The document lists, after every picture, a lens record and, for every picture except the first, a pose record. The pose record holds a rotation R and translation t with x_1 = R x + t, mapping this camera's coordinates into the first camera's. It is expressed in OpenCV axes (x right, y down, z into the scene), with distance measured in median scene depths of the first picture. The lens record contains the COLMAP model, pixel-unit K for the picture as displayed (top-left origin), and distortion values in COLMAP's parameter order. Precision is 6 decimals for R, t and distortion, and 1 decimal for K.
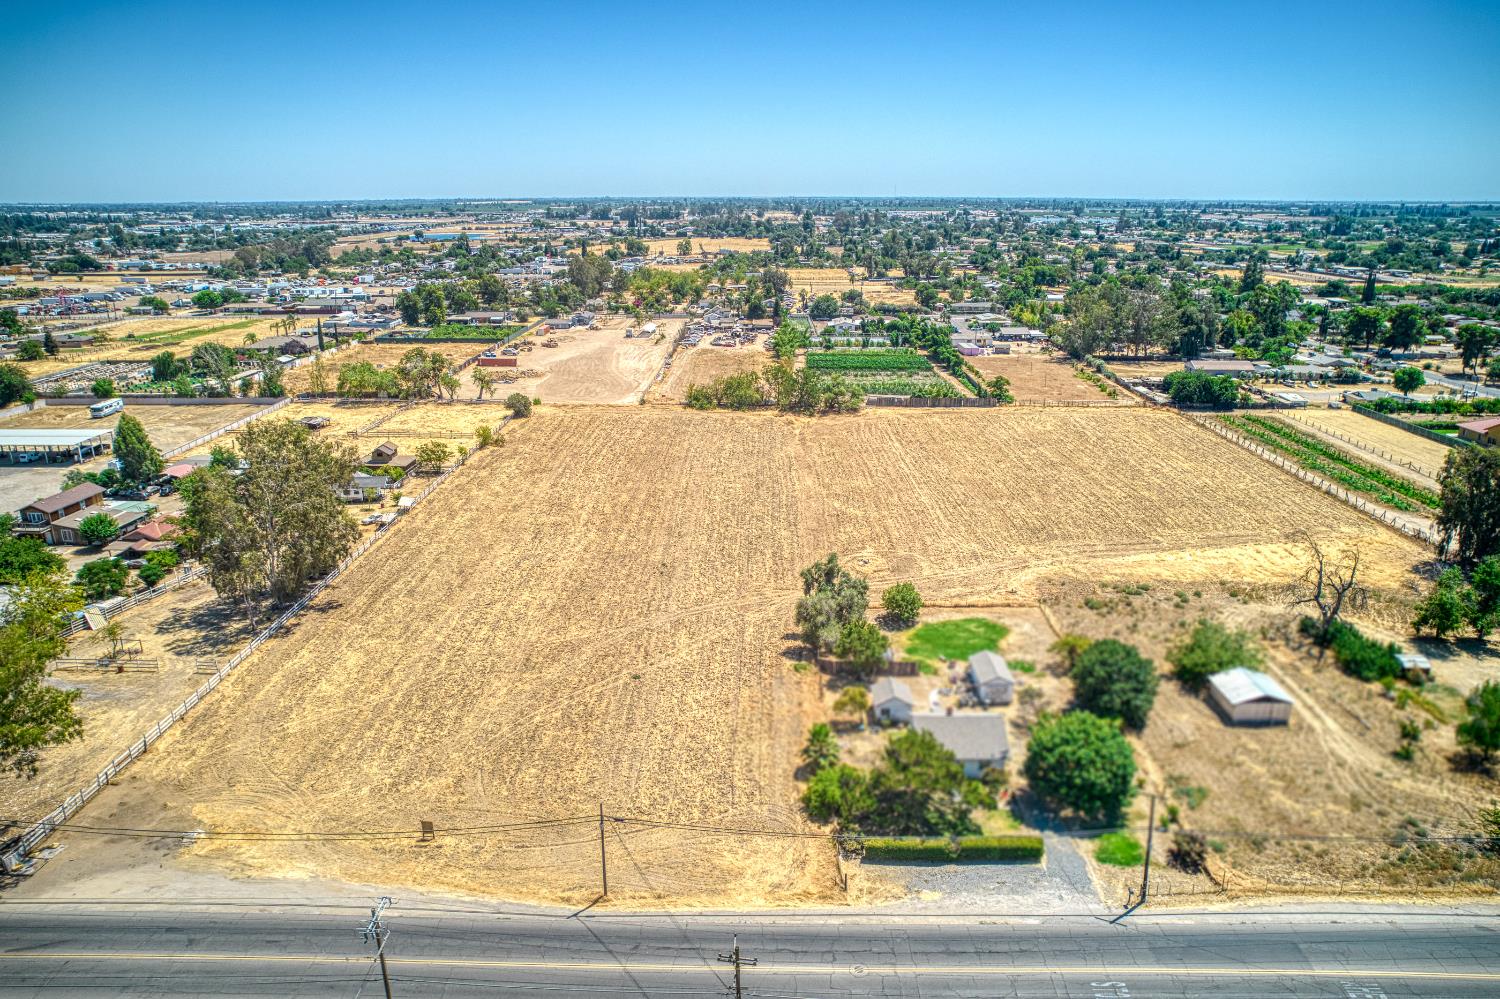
lens RADIAL K [[1003.8, 0, 725.8], [0, 1003.8, 500.0], [0, 0, 1]] dist [-0.084807, 0.081699]
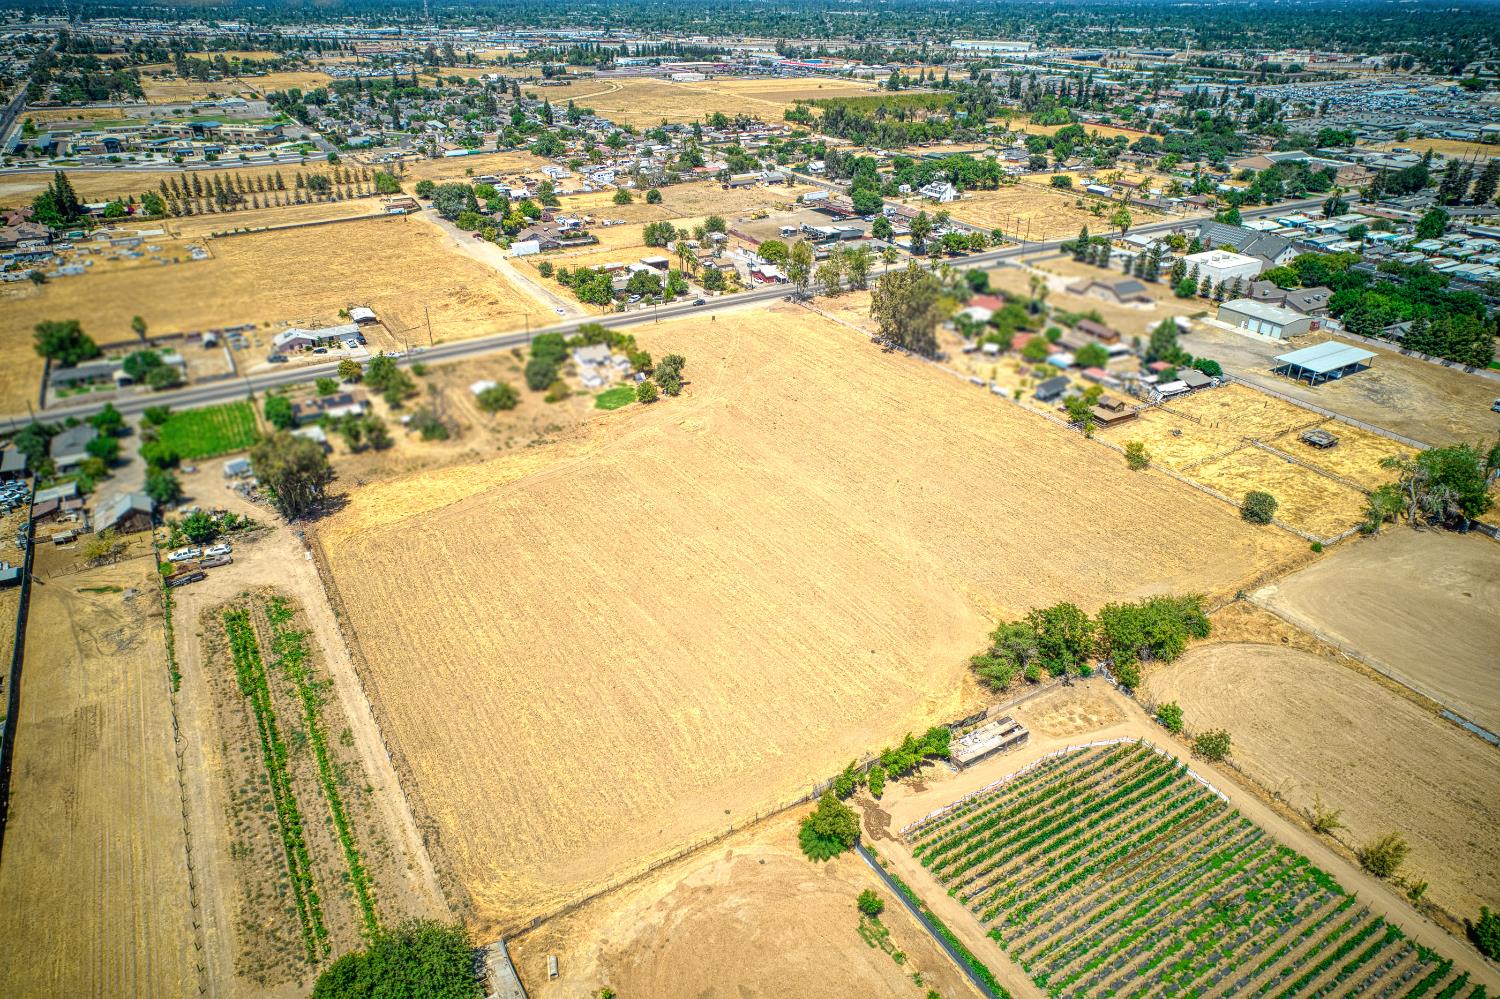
lens RADIAL K [[964.7, 0, 750.0], [0, 964.7, 499.5], [0, 0, 1]] dist [-0.077620, 0.070102]
pose [[-0.837213, 0.263852, -0.479016, 0.986650], [-0.158446, 0.721313, 0.674242, -1.075891], [0.523420, 0.640382, -0.562087, 2.343390]]
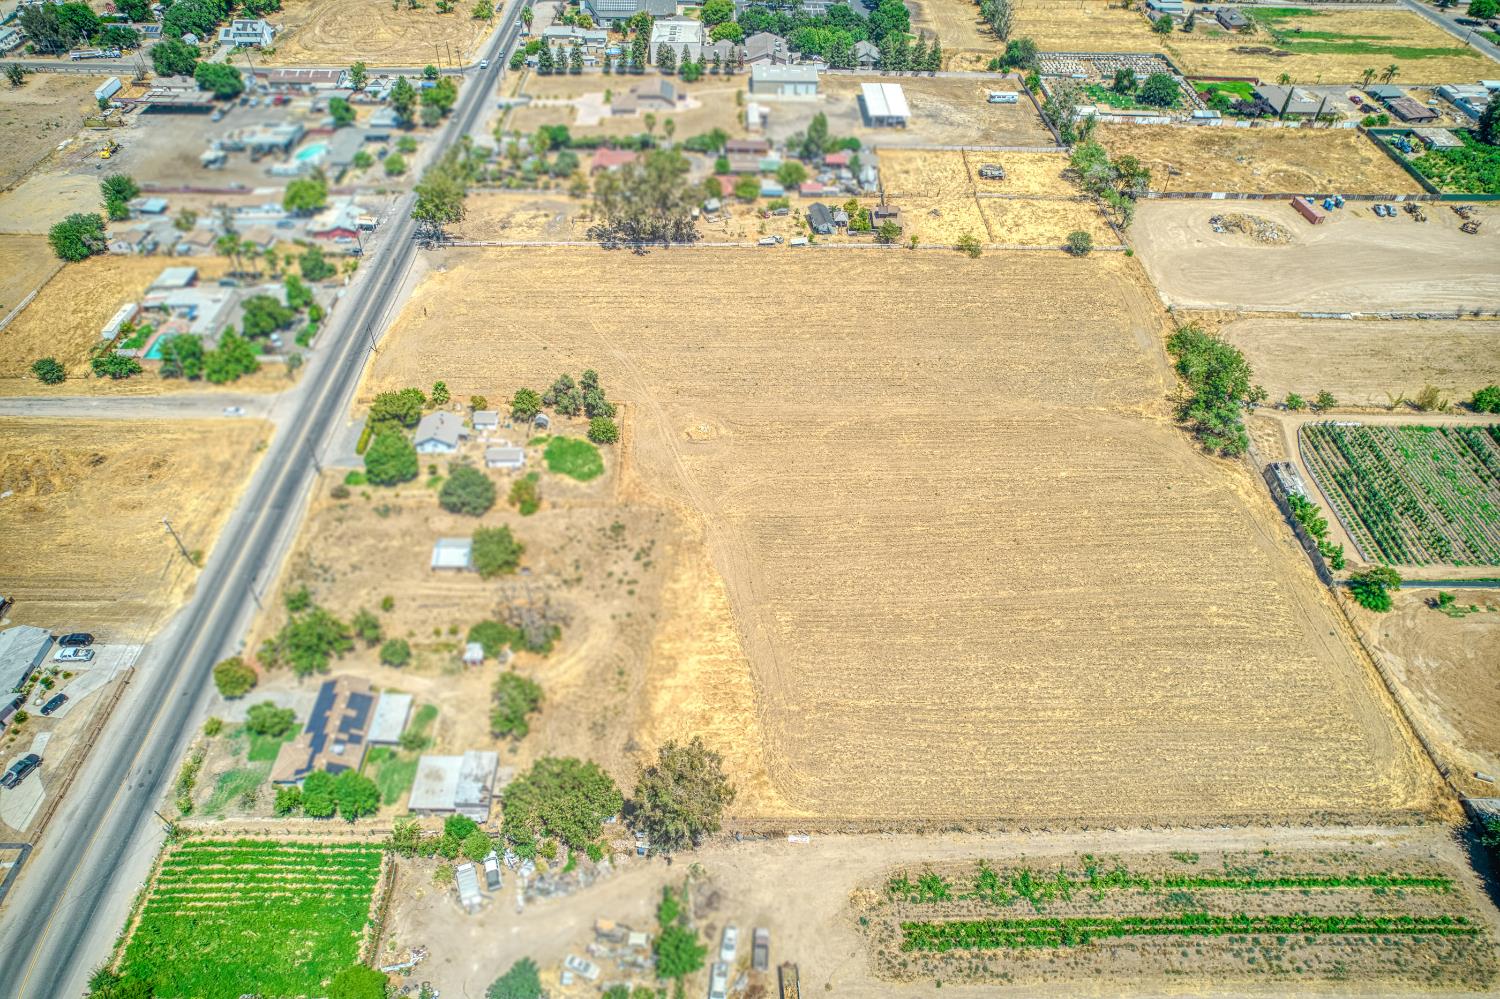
lens RADIAL K [[964.7, 0, 750.0], [0, 964.7, 499.5], [0, 0, 1]] dist [-0.077620, 0.070102]
pose [[0.048951, 0.695356, -0.716996, 1.381697], [-0.310043, 0.692974, 0.650892, -0.902114], [0.949462, 0.190437, 0.249512, 0.868124]]
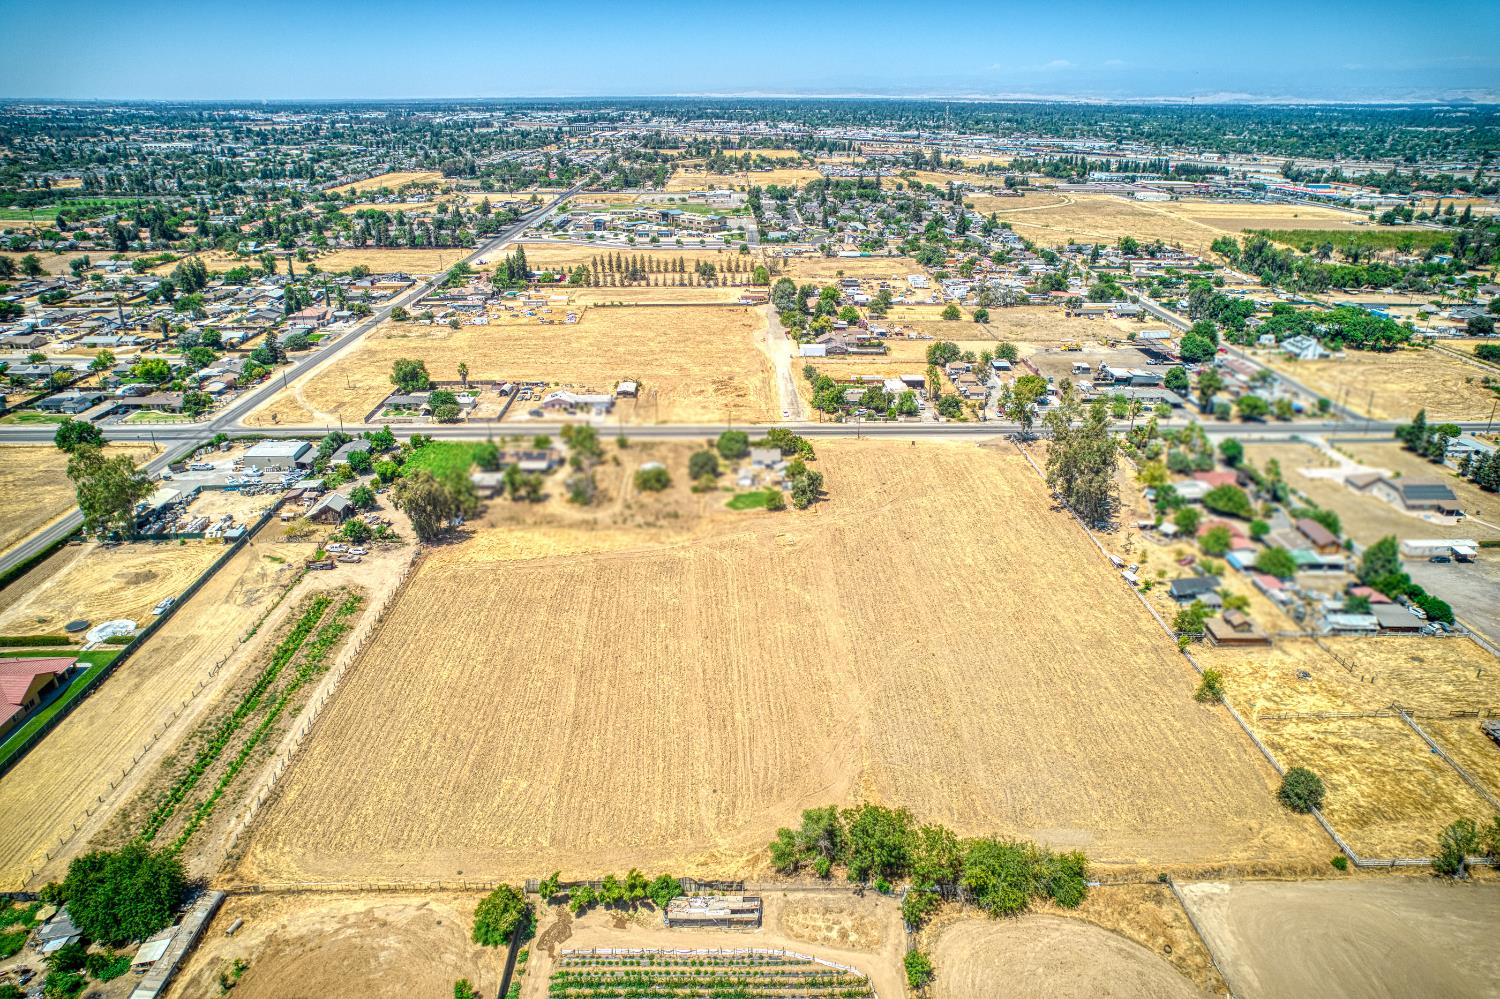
lens RADIAL K [[964.7, 0, 750.0], [0, 964.7, 499.5], [0, 0, 1]] dist [-0.077620, 0.070102]
pose [[-0.998392, 0.026187, -0.050272, 0.331808], [-0.012533, 0.762956, 0.646329, -1.211405], [0.055281, 0.645920, -0.761401, 2.554939]]
